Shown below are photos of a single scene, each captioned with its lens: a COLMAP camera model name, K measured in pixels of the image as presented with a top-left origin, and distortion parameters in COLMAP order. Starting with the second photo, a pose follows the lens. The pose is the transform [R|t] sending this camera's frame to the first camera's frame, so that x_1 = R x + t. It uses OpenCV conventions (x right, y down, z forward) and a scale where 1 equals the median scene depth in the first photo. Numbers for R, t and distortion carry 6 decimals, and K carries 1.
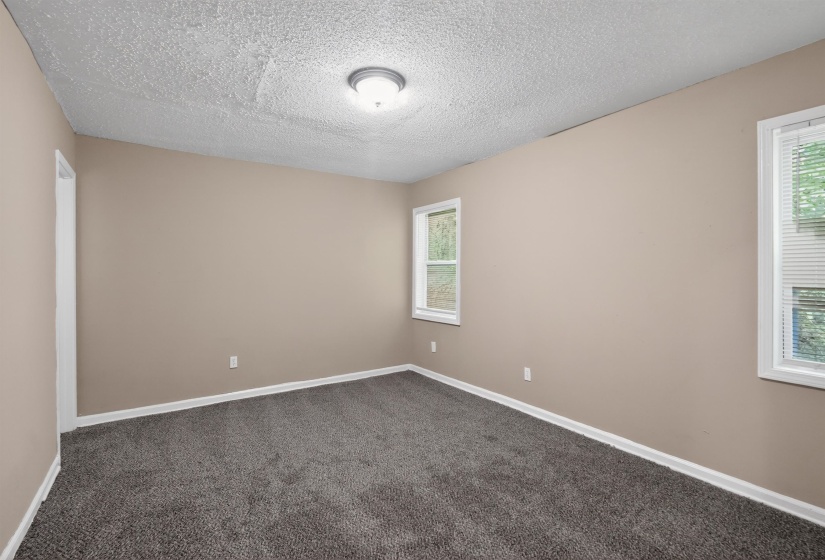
lens RADIAL K [[375.0, 0, 410.1], [0, 375.0, 276.2], [0, 0, 1]] dist [-0.014623, 0.001059]
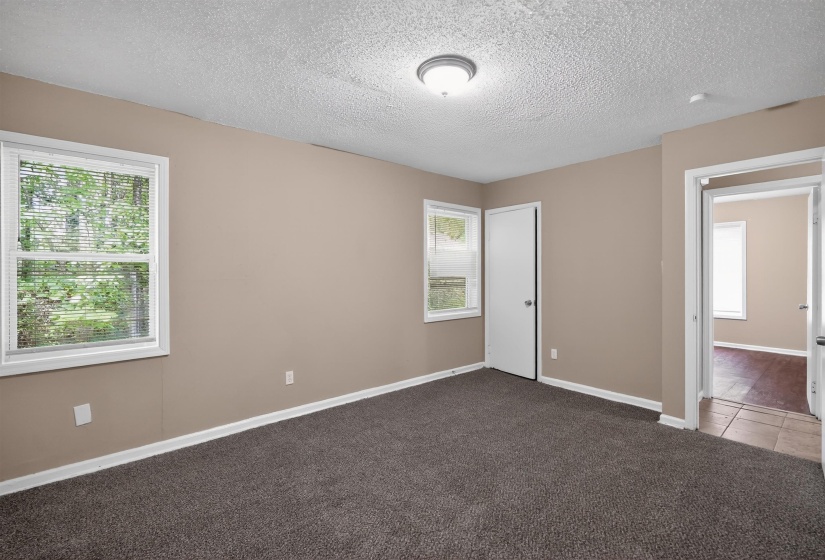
lens RADIAL K [[375.0, 0, 410.1], [0, 375.0, 276.2], [0, 0, 1]] dist [-0.014623, 0.001059]
pose [[-0.121236, -0.004270, 0.992614, -0.872053], [0.020772, 0.999761, 0.006838, -0.000117], [-0.992406, 0.021448, -0.121119, 1.027198]]
